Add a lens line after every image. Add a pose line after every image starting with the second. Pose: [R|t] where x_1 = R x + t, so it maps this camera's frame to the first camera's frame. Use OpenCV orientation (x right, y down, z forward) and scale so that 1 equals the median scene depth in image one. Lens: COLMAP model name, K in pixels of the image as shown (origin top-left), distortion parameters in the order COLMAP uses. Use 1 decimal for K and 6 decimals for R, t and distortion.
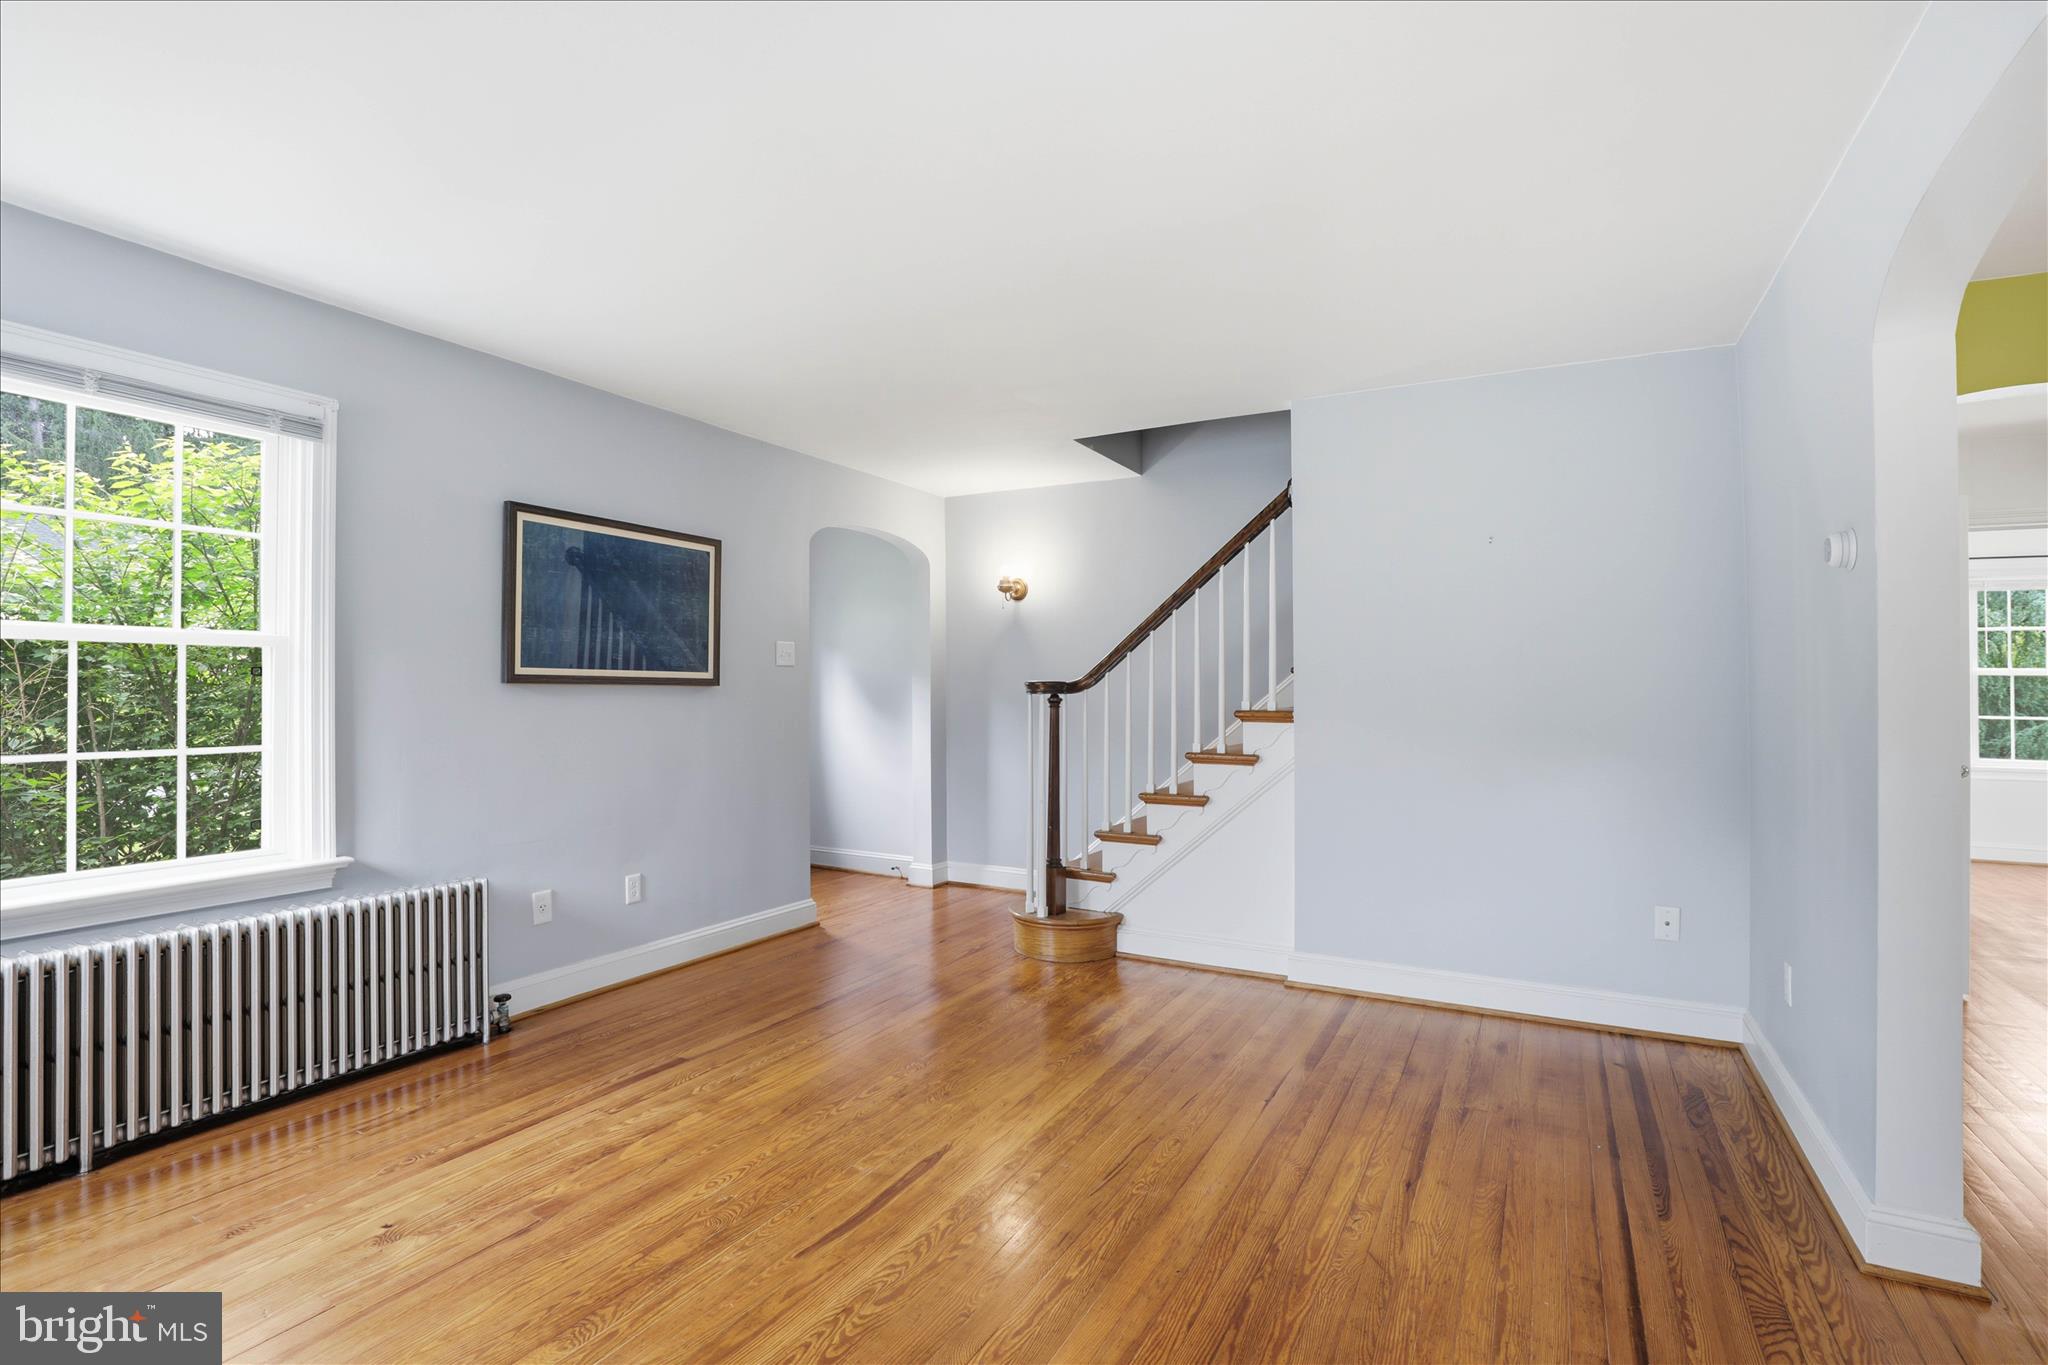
lens RADIAL K [[949.4, 0, 1038.0], [0, 949.4, 681.1], [0, 0, 1]] dist [-0.027181, 0.001188]
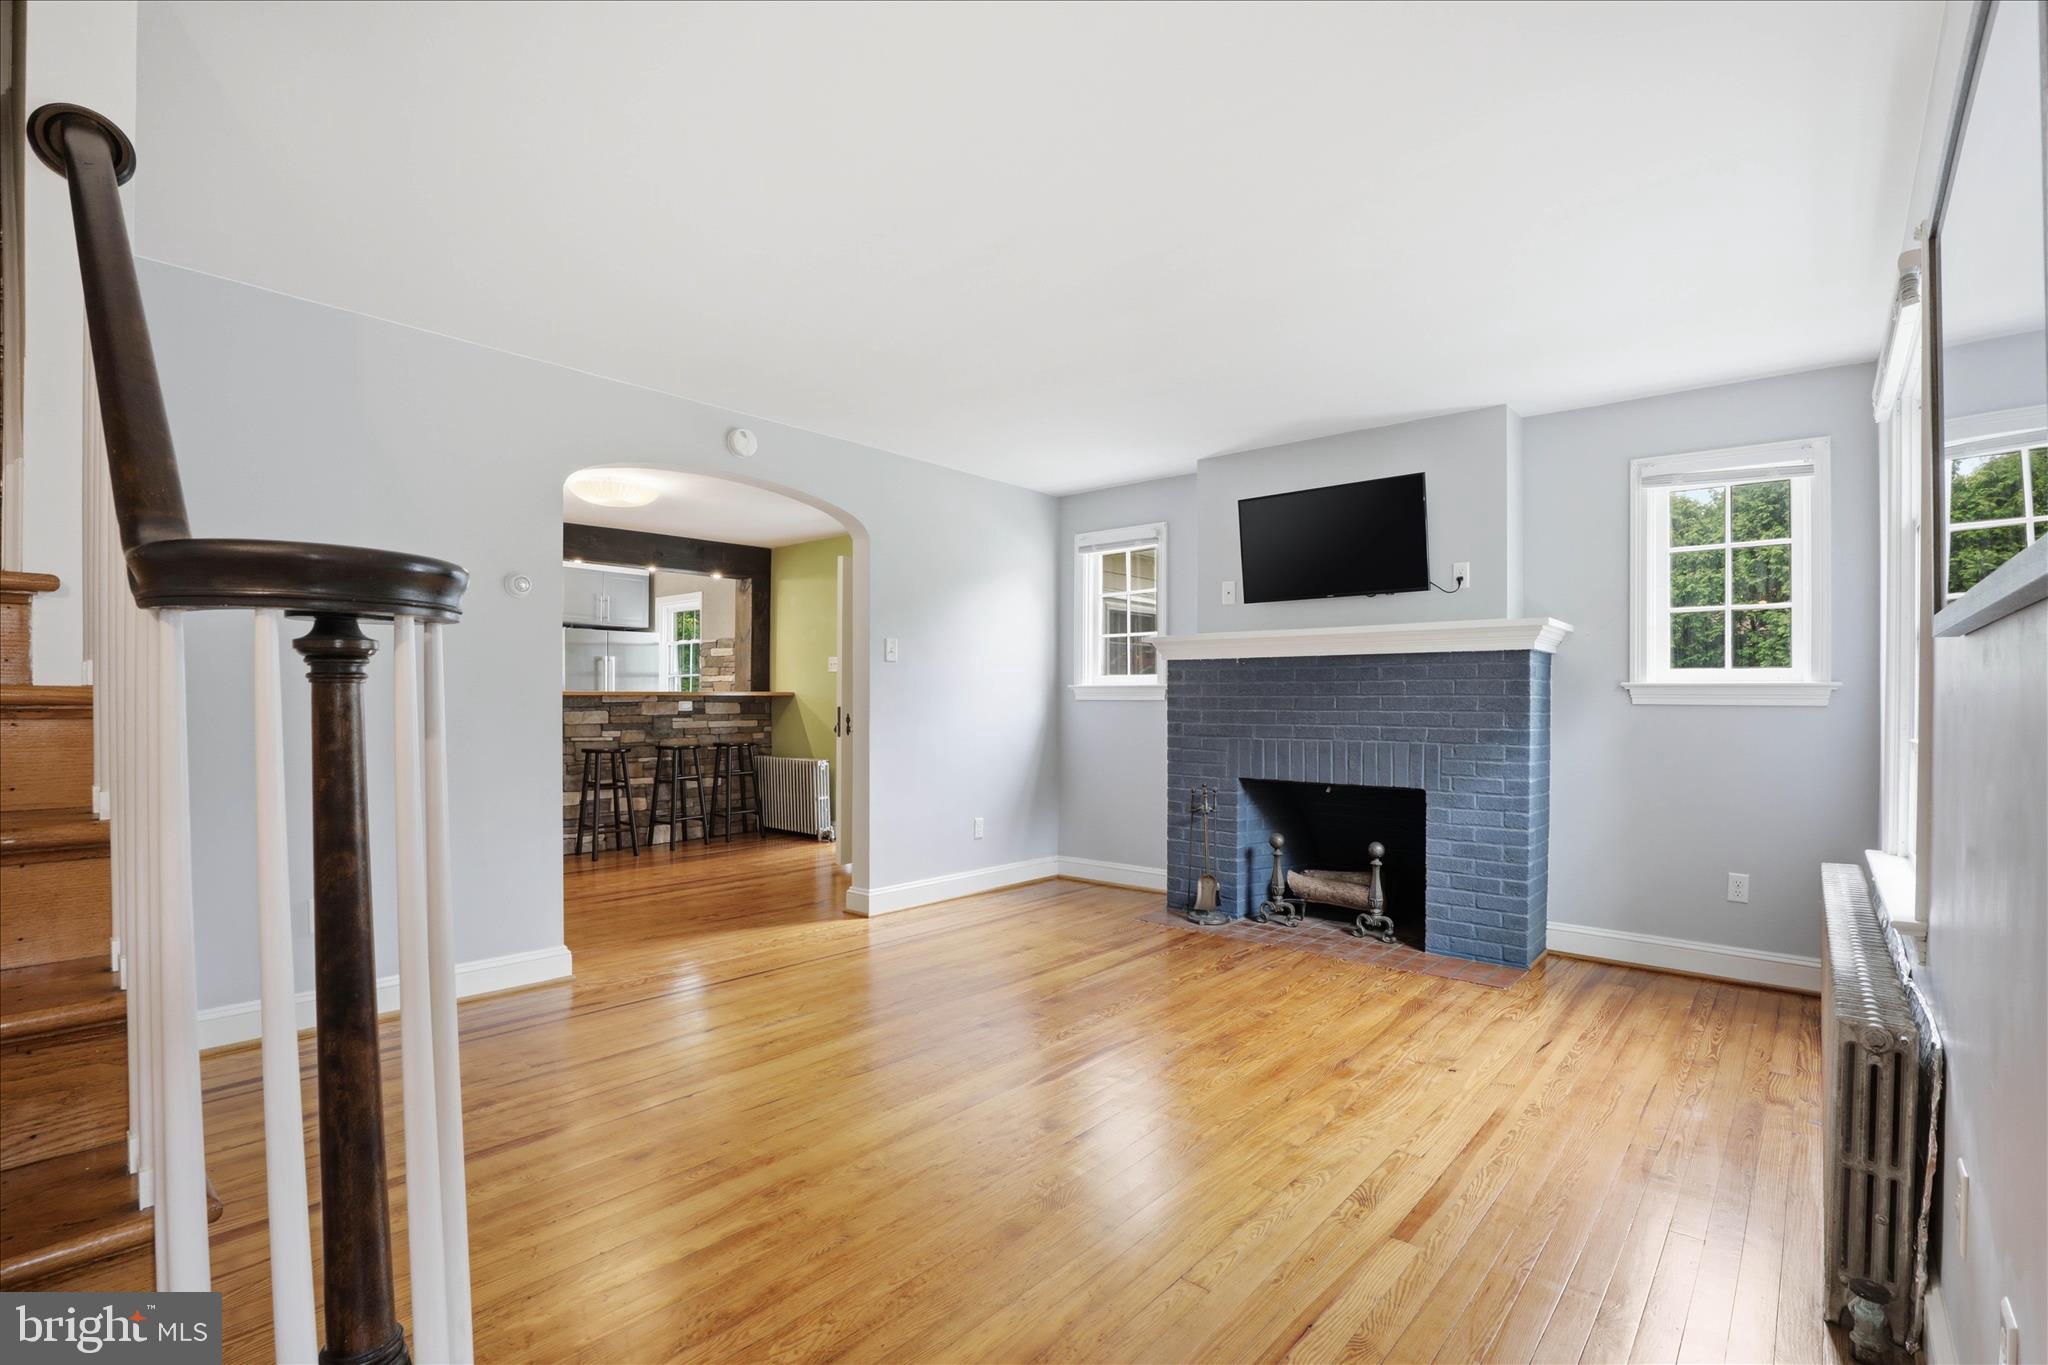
lens RADIAL K [[939.9, 0, 1030.2], [0, 939.9, 704.7], [0, 0, 1]] dist [-0.029086, 0.001483]
pose [[-0.976359, -0.012267, 0.215806, -0.244087], [-0.013035, 0.999913, -0.002137, 0.041981], [-0.215761, -0.004899, -0.976434, 1.549733]]
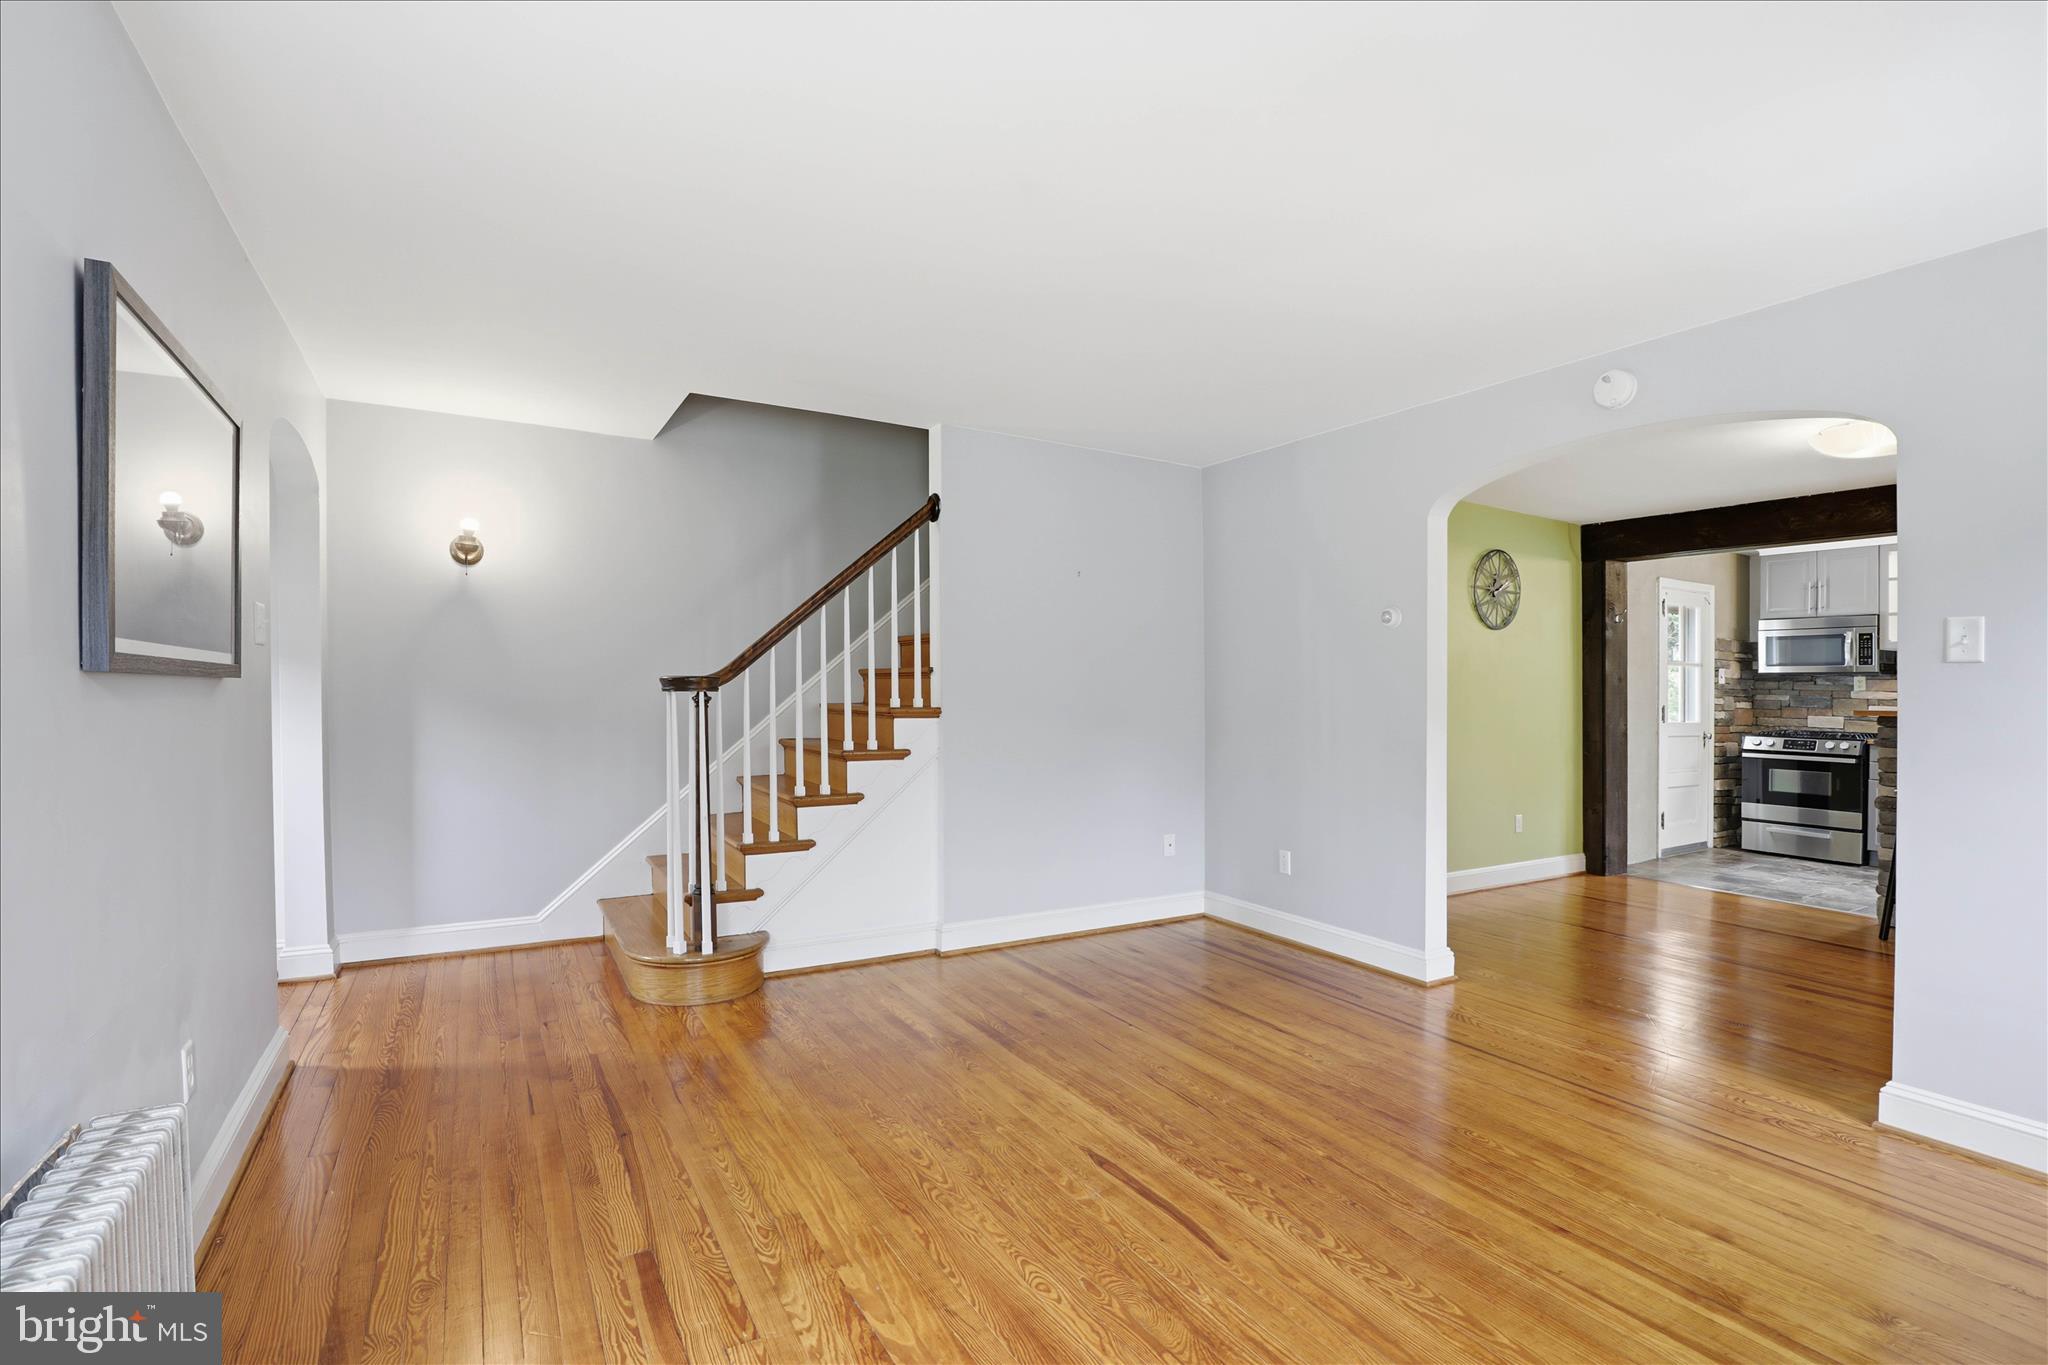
lens RADIAL K [[949.4, 0, 1038.0], [0, 949.4, 681.1], [0, 0, 1]] dist [-0.027181, 0.001188]
pose [[0.508416, 0.008142, 0.861073, -0.743002], [-0.016383, 0.999866, 0.000218, -0.000678], [-0.860955, -0.014218, 0.508482, 0.407985]]
